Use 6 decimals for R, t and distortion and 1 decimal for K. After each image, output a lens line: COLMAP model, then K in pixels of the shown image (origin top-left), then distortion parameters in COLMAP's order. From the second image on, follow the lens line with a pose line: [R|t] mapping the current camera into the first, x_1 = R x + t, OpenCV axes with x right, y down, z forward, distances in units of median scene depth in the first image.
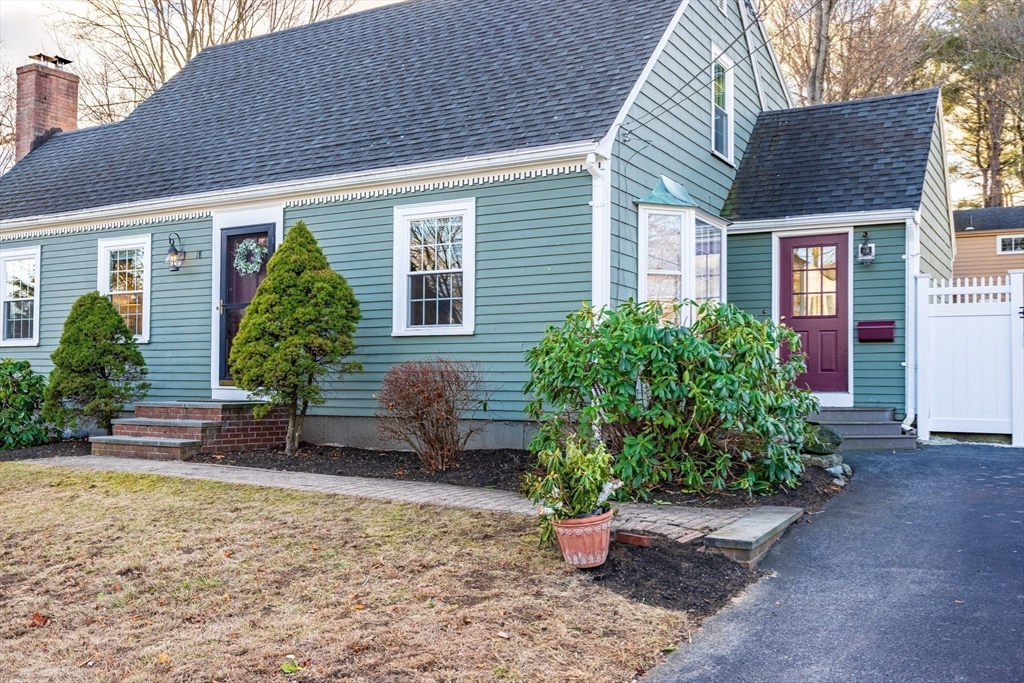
lens RADIAL K [[998.3, 0, 489.4], [0, 998.3, 352.2], [0, 0, 1]] dist [-0.007275, 0.010234]
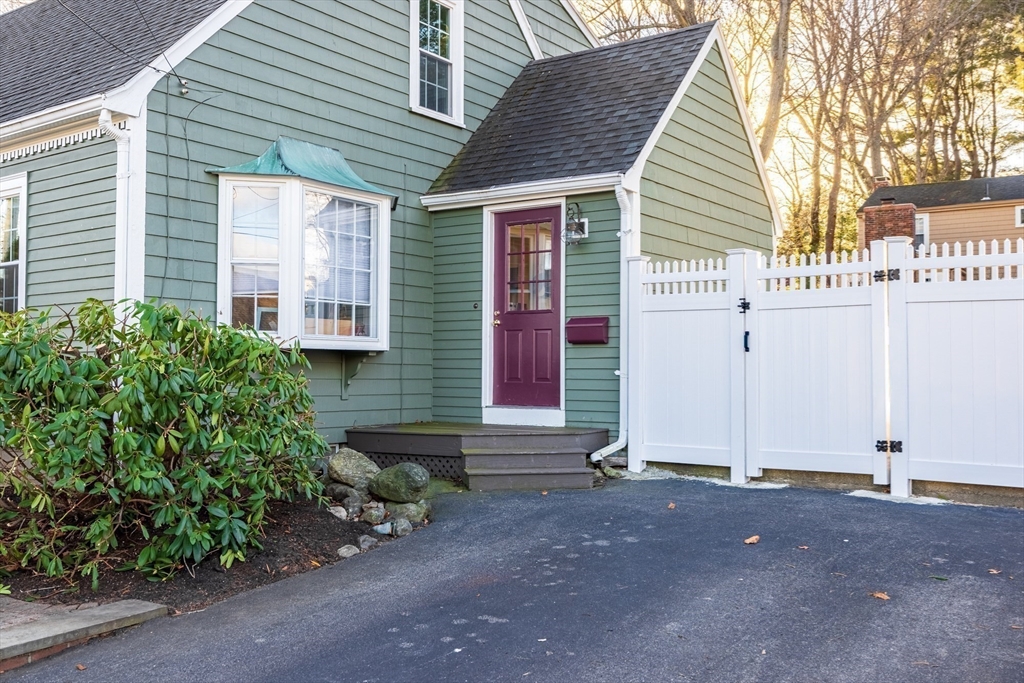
lens RADIAL K [[1008.6, 0, 453.3], [0, 1008.6, 336.1], [0, 0, 1]] dist [-0.011677, -0.009050]
pose [[0.993675, -0.009342, -0.111908, 0.396025], [0.009189, 0.999956, -0.001882, -0.017071], [0.111920, 0.000842, 0.993717, 0.219321]]
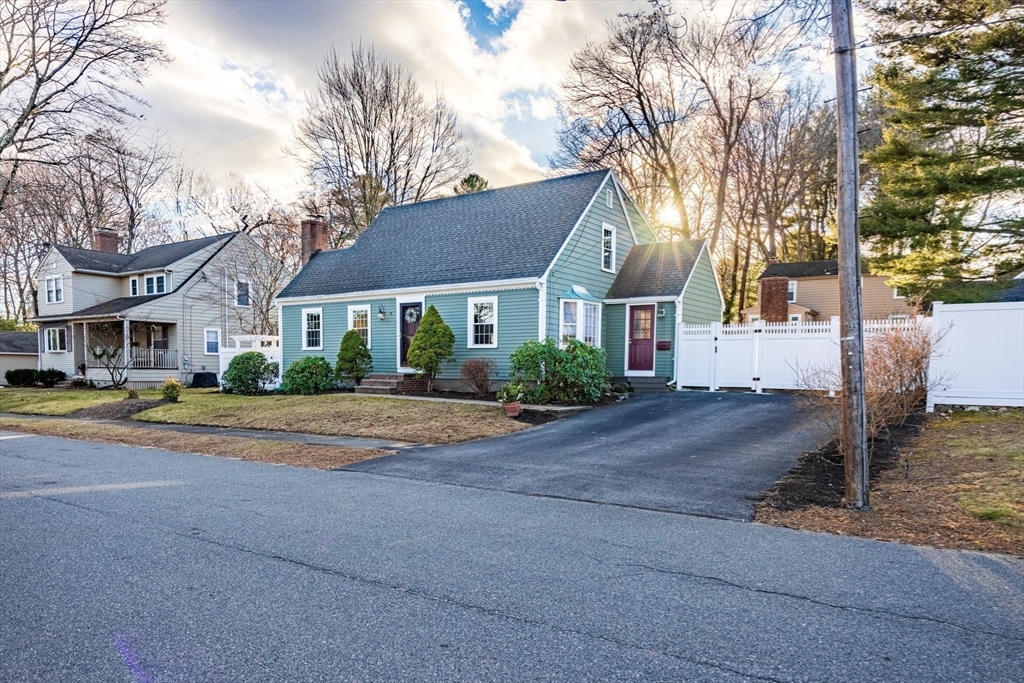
lens RADIAL K [[693.8, 0, 471.1], [0, 693.8, 404.1], [0, 0, 1]] dist [0.001283, -0.000854]
pose [[0.992562, 0.008929, -0.121413, 0.134890], [0.001406, 0.996400, 0.084768, -0.024273], [0.121733, -0.084308, 0.988976, -0.808082]]
